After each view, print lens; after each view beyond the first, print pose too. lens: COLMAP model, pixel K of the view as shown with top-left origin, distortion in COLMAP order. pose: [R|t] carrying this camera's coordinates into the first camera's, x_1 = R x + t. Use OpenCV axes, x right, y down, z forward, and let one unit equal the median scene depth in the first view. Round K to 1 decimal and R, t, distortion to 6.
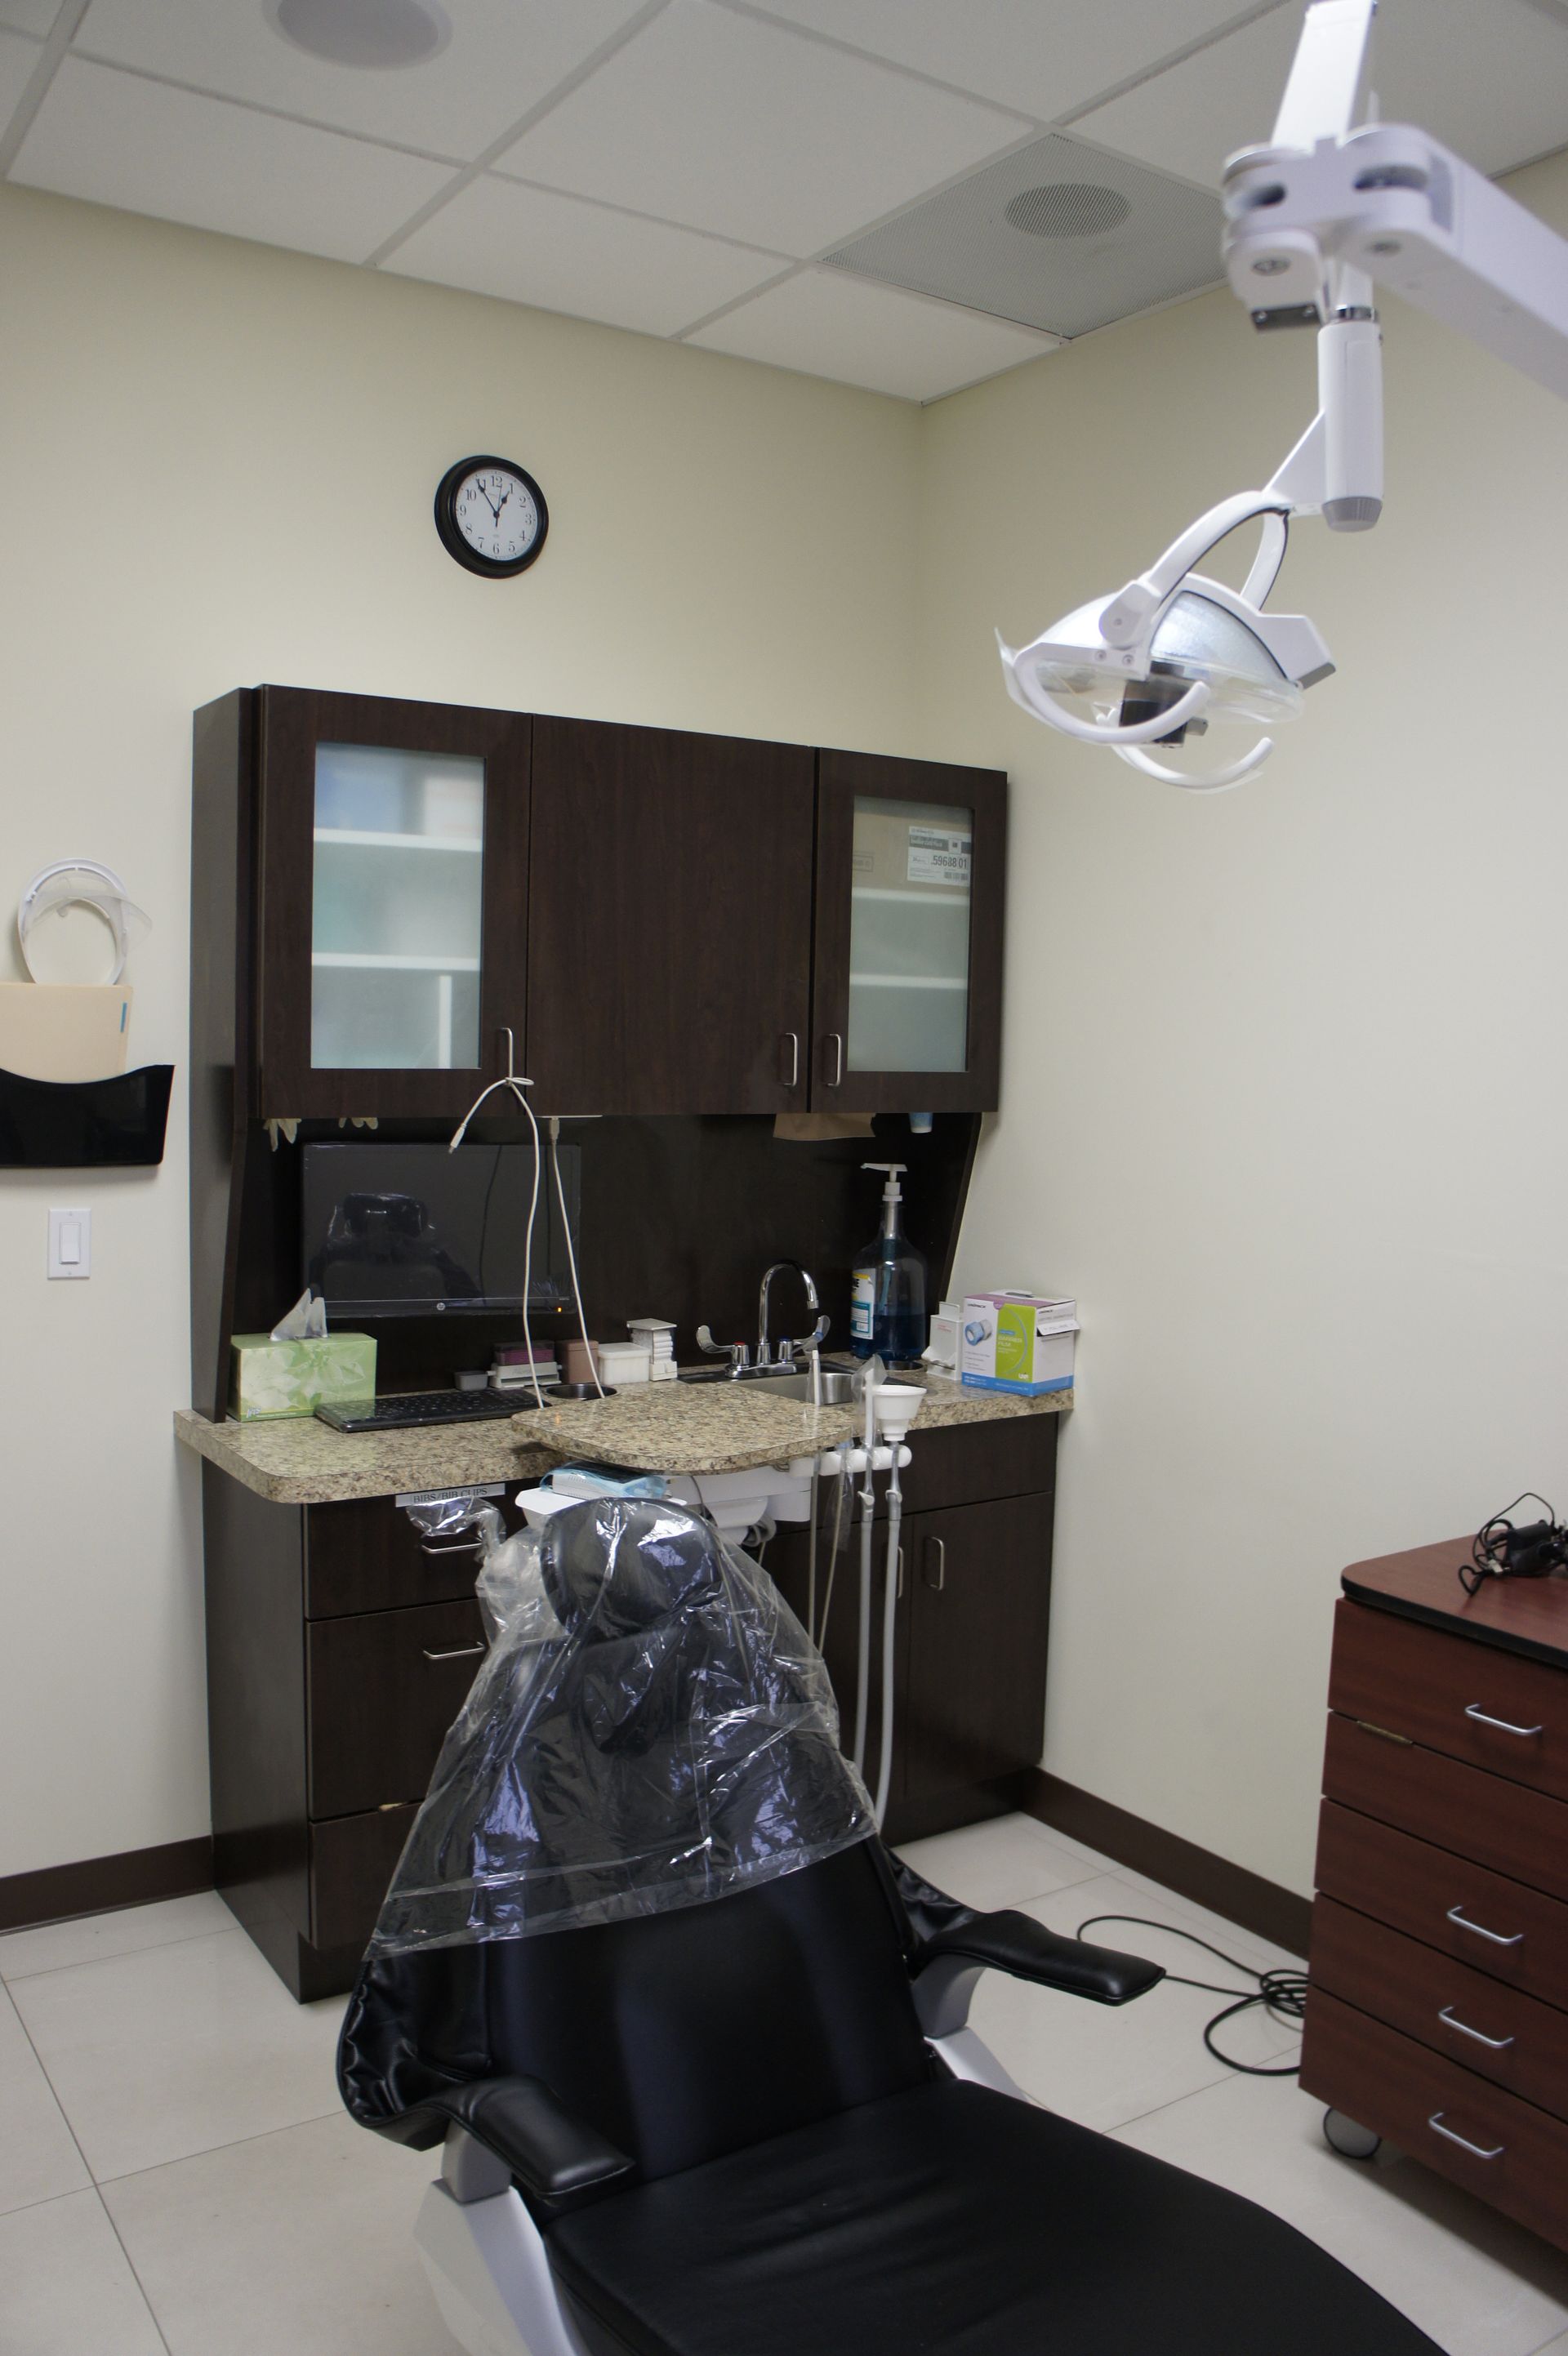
lens RADIAL K [[1862.8, 0, 773.0], [0, 1862.8, 1174.4], [0, 0, 1]] dist [-0.176750, 0.135982]
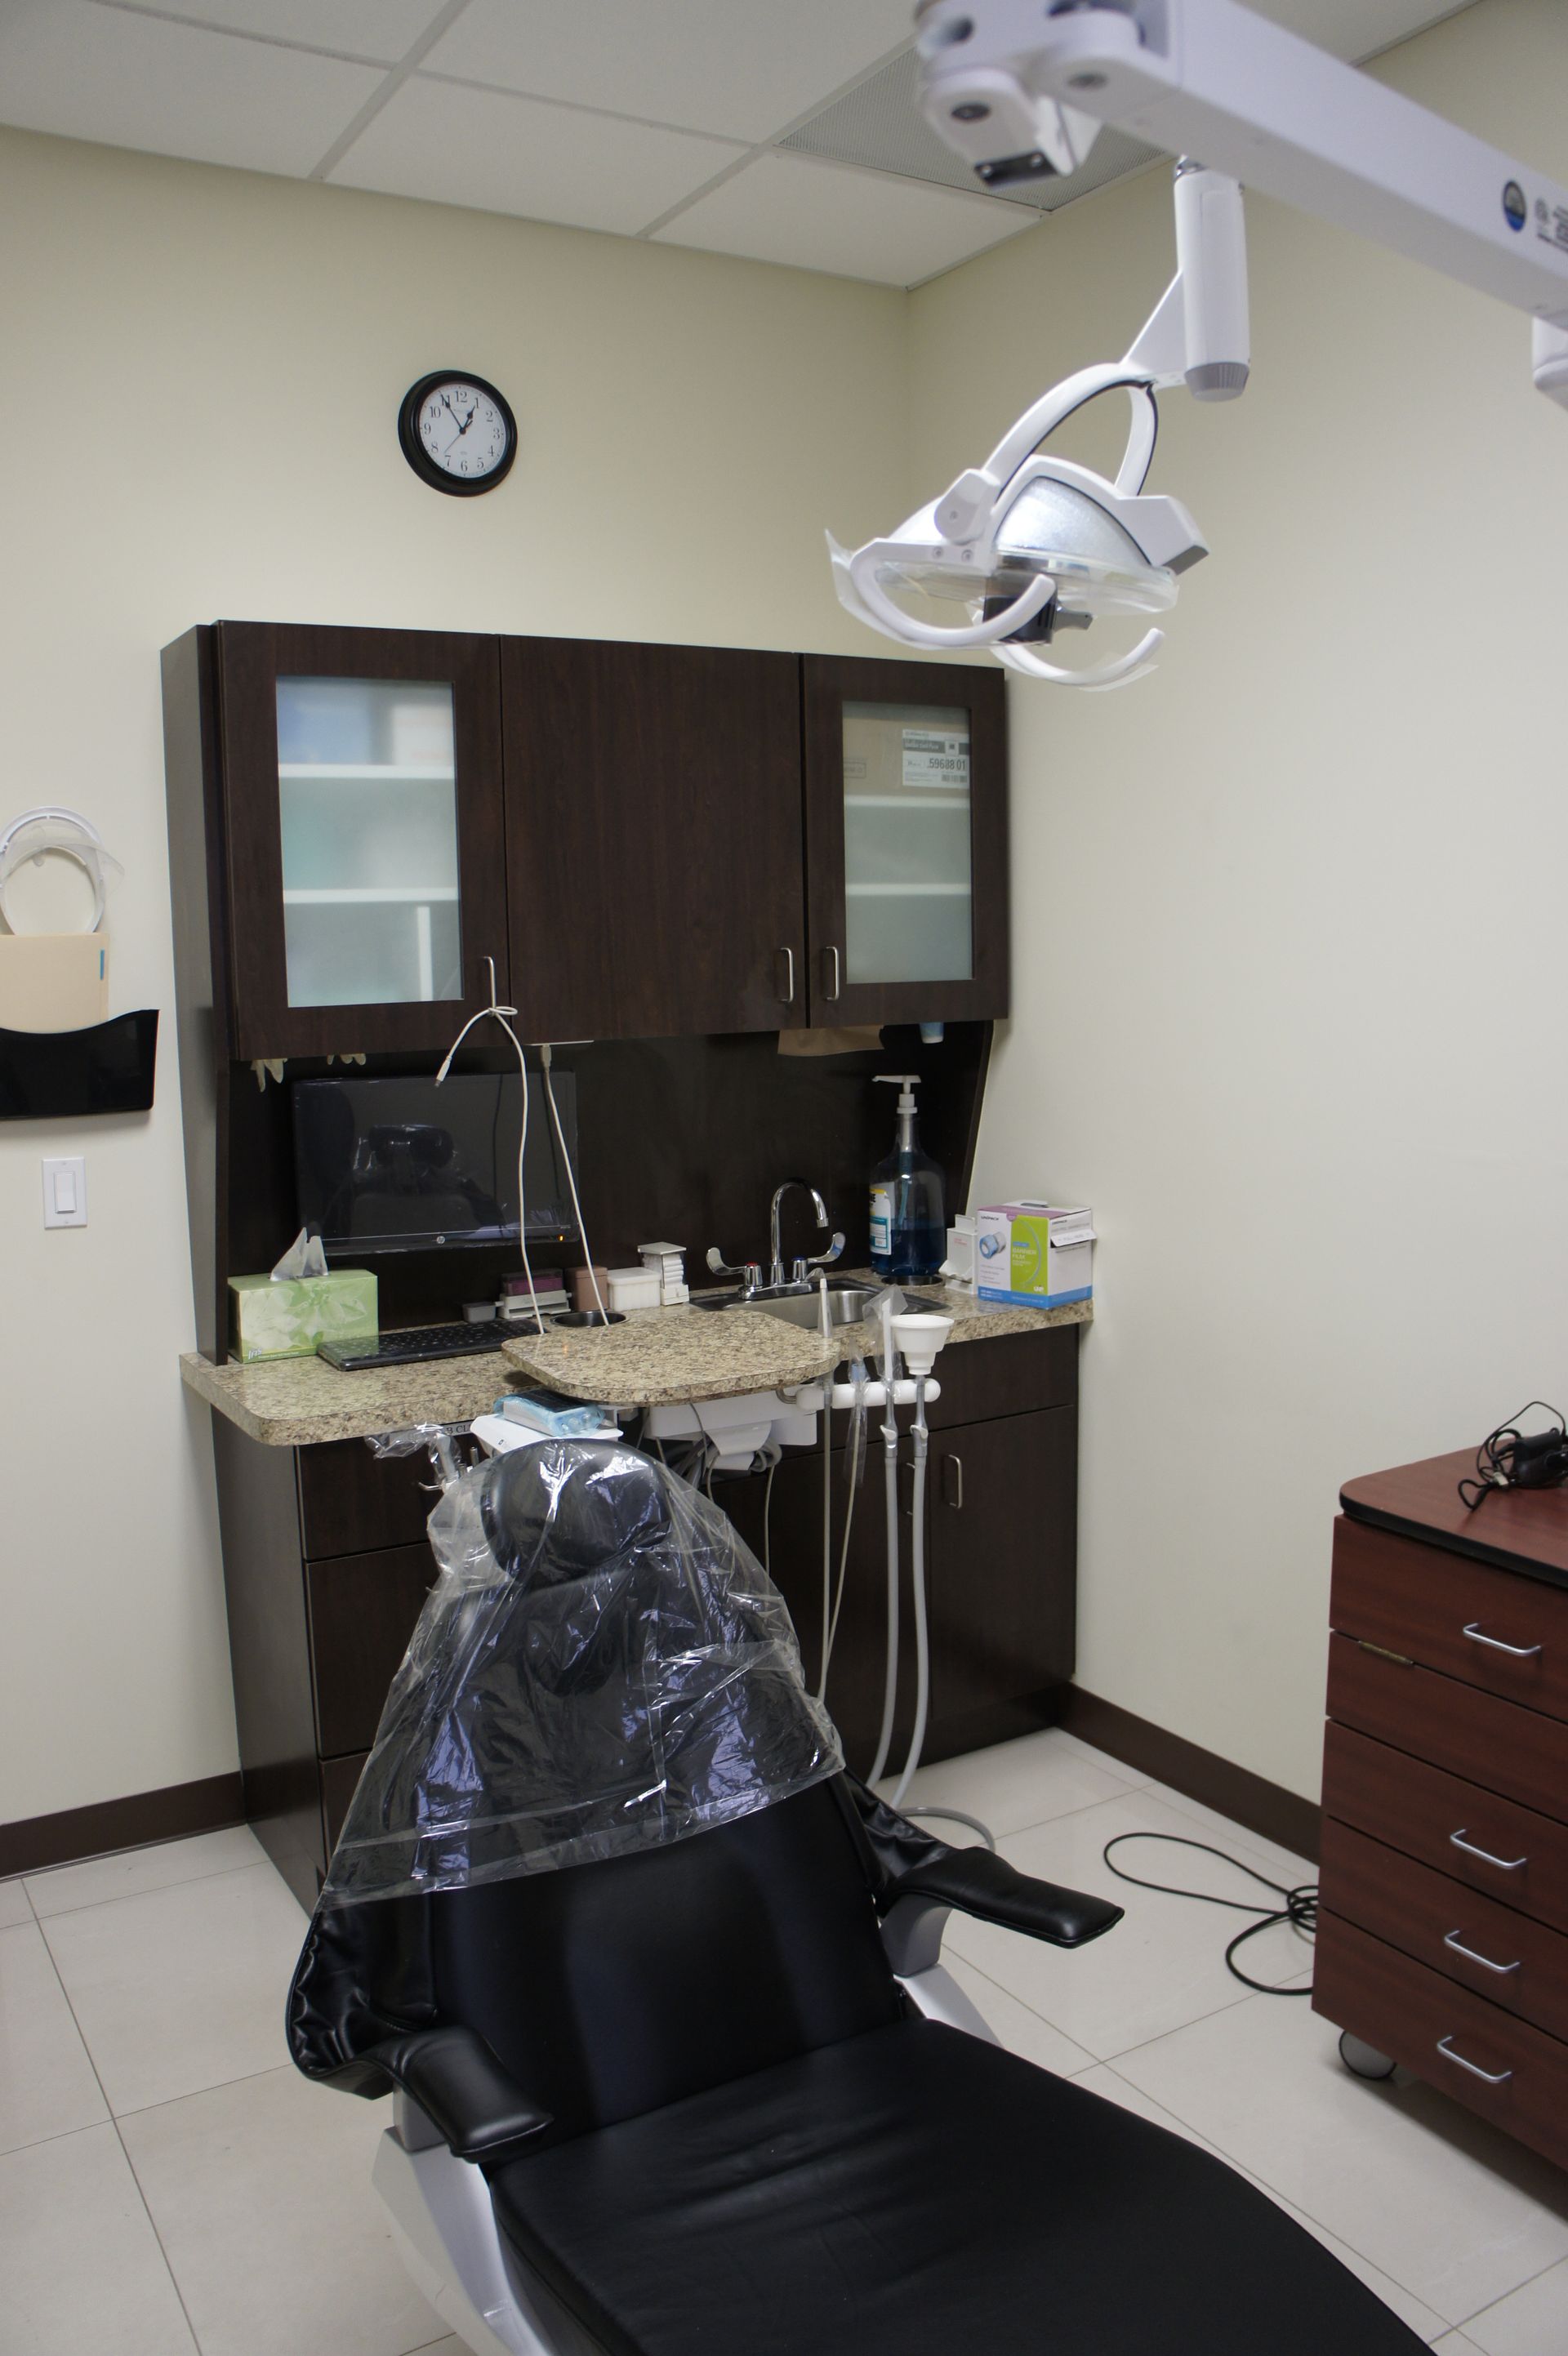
lens RADIAL K [[1862.8, 0, 773.0], [0, 1862.8, 1174.4], [0, 0, 1]] dist [-0.176750, 0.135982]
pose [[0.997988, -0.036542, -0.051811, 0.053980], [0.039148, 0.997971, 0.050205, -0.006920], [0.049872, -0.052132, 0.997394, 0.020338]]
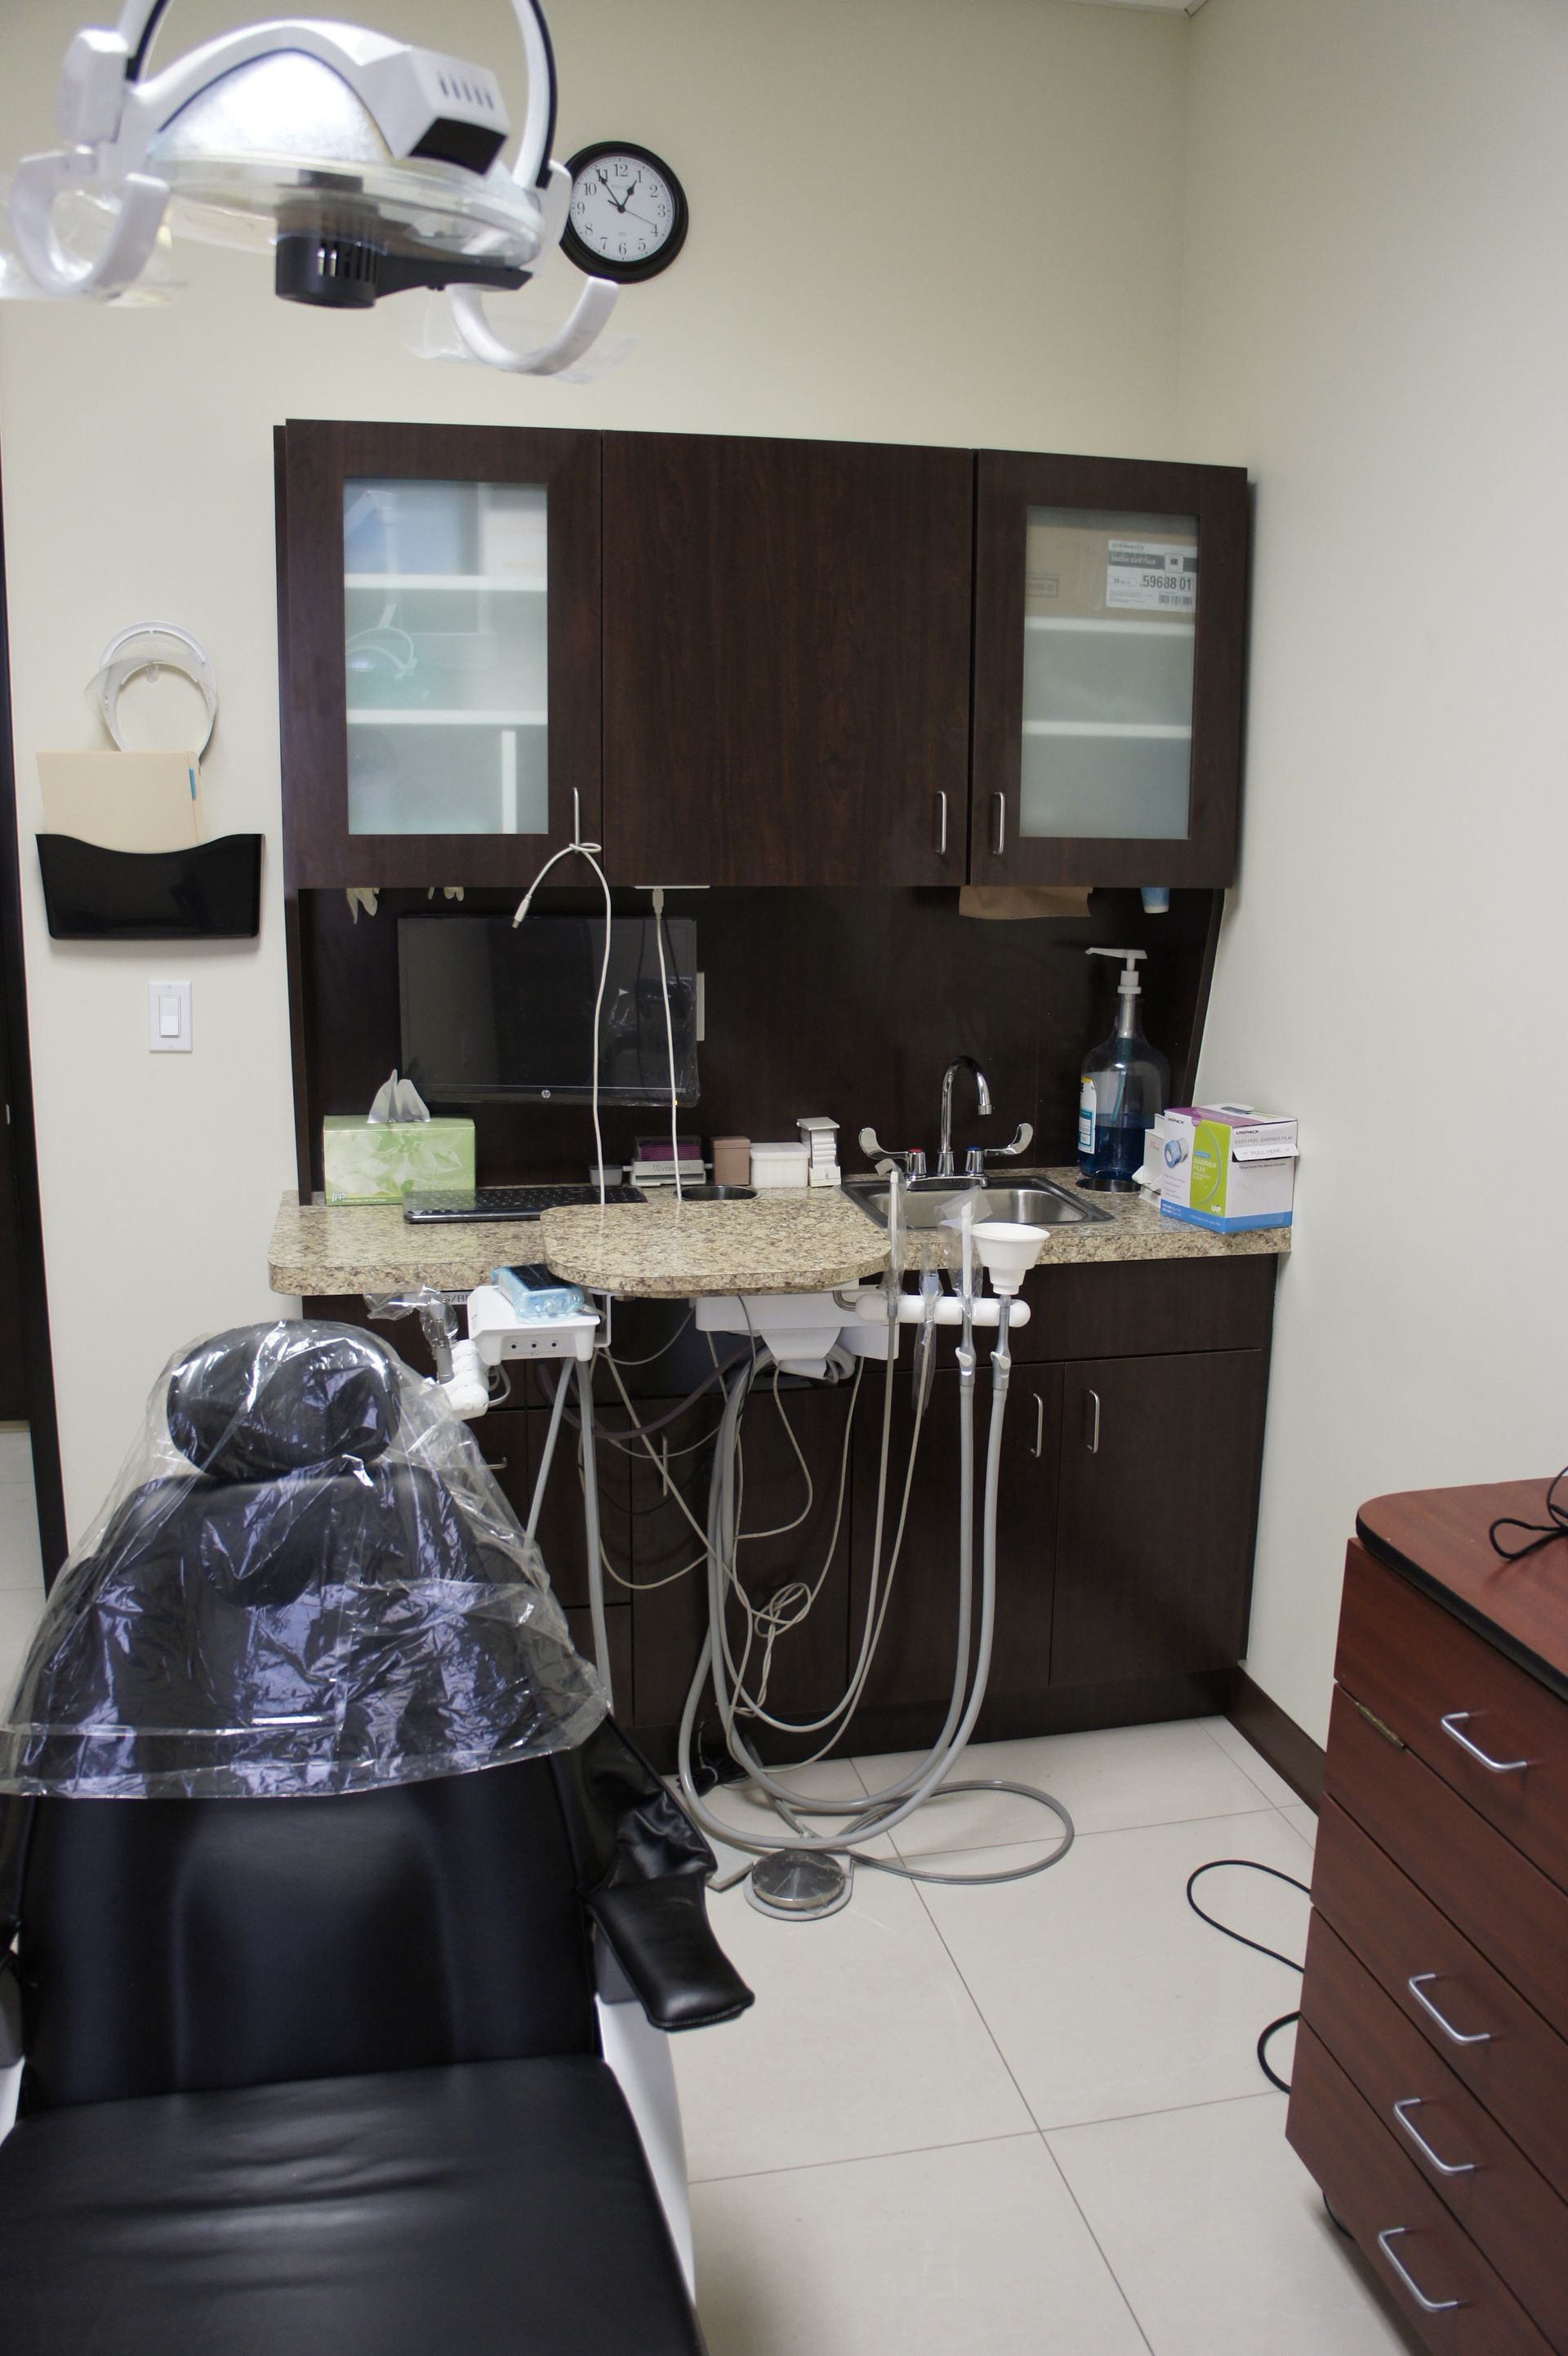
lens RADIAL K [[1861.5, 0, 779.1], [0, 1861.5, 1174.2], [0, 0, 1]] dist [-0.182215, 0.140916]
pose [[0.931749, 0.058555, -0.358350, 0.277480], [-0.017811, 0.993094, 0.115964, 0.001847], [0.362666, -0.101667, 0.926357, 0.189209]]
